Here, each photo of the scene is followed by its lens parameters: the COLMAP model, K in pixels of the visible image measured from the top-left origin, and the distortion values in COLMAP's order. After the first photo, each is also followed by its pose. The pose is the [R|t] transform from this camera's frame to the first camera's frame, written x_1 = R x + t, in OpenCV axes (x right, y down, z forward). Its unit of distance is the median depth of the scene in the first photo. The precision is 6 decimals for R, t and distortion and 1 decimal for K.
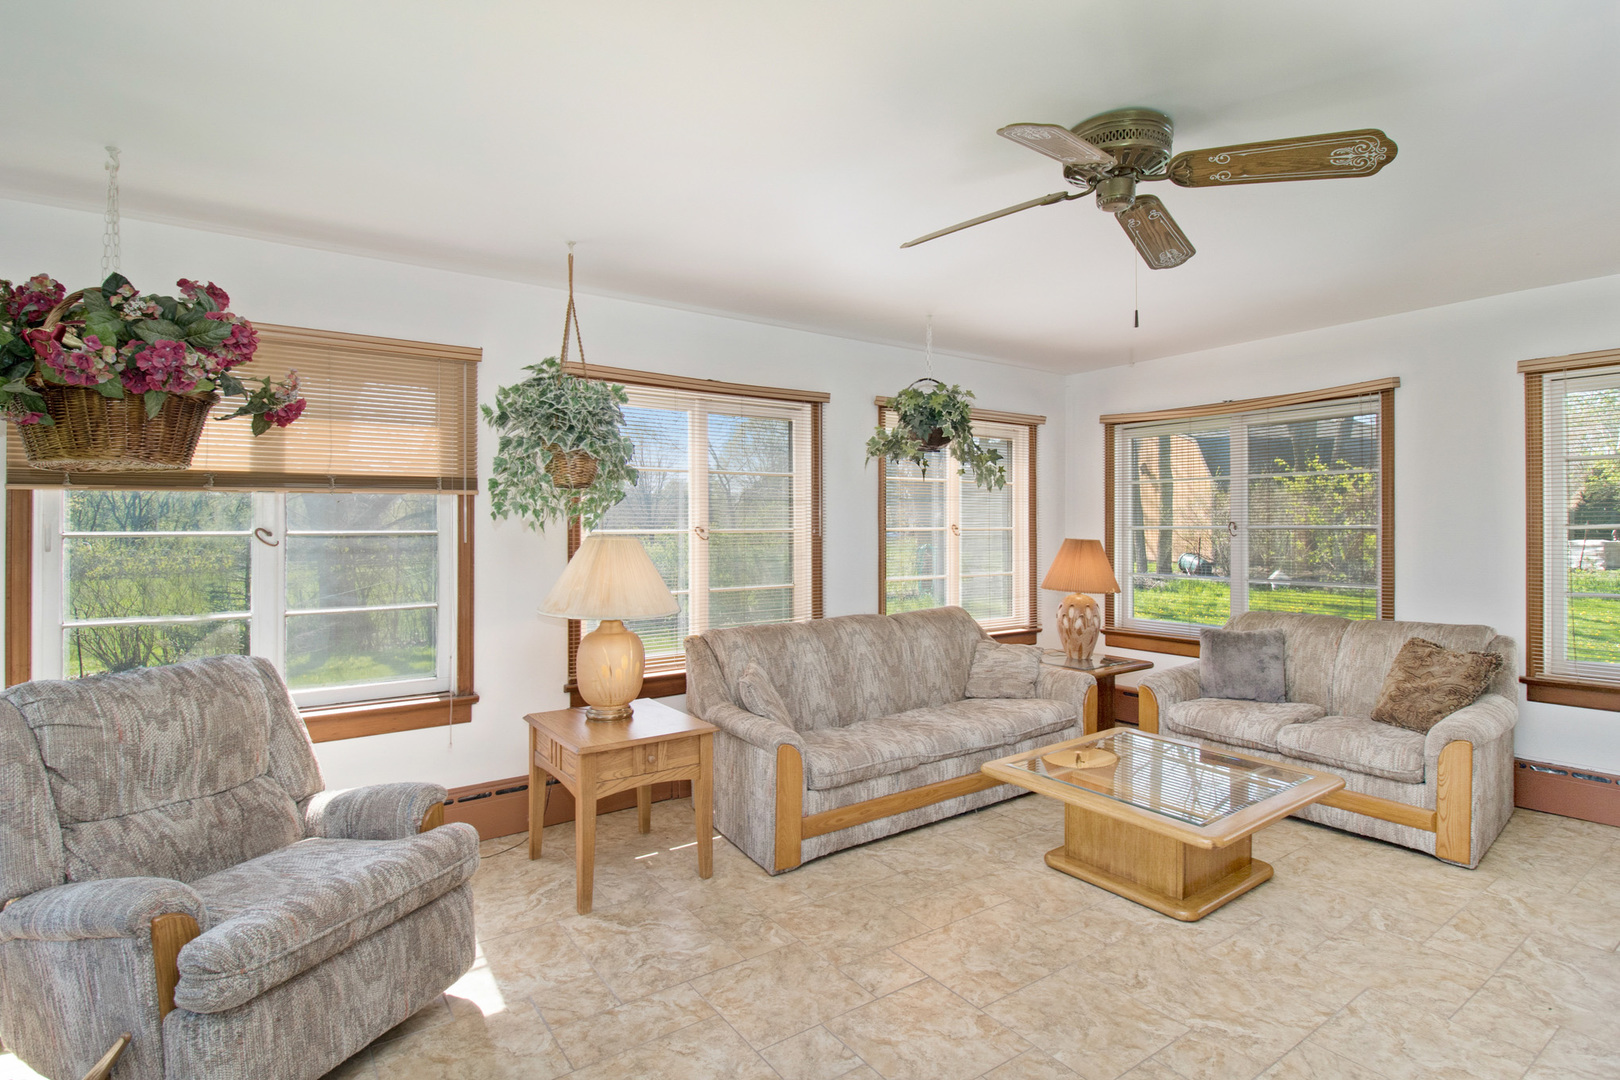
lens RADIAL K [[799.8, 0, 841.6], [0, 799.8, 529.1], [0, 0, 1]] dist [-0.012319, -0.000530]
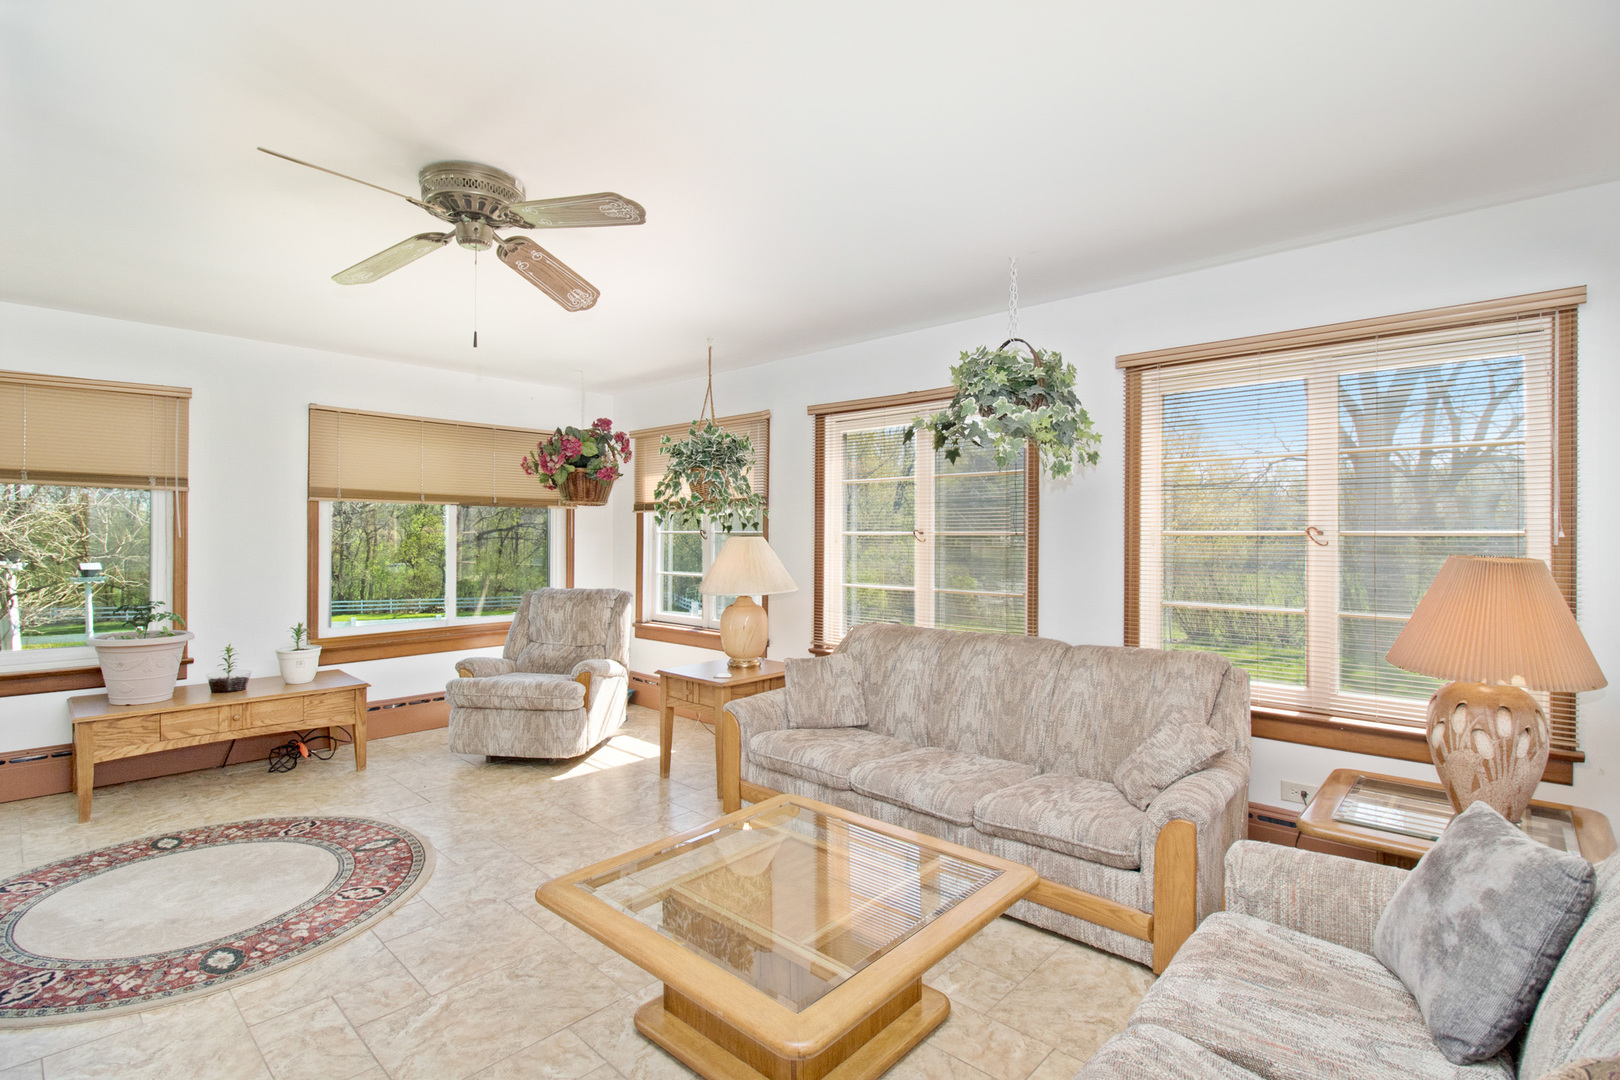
lens RADIAL K [[763.2, 0, 823.4], [0, 763.2, 521.5], [0, 0, 1]] dist [0.004667, -0.014625]
pose [[0.191720, -0.007042, -0.981424, 0.906946], [-0.001937, 0.999970, -0.007553, -0.005876], [0.981448, 0.003349, 0.191700, 0.766160]]
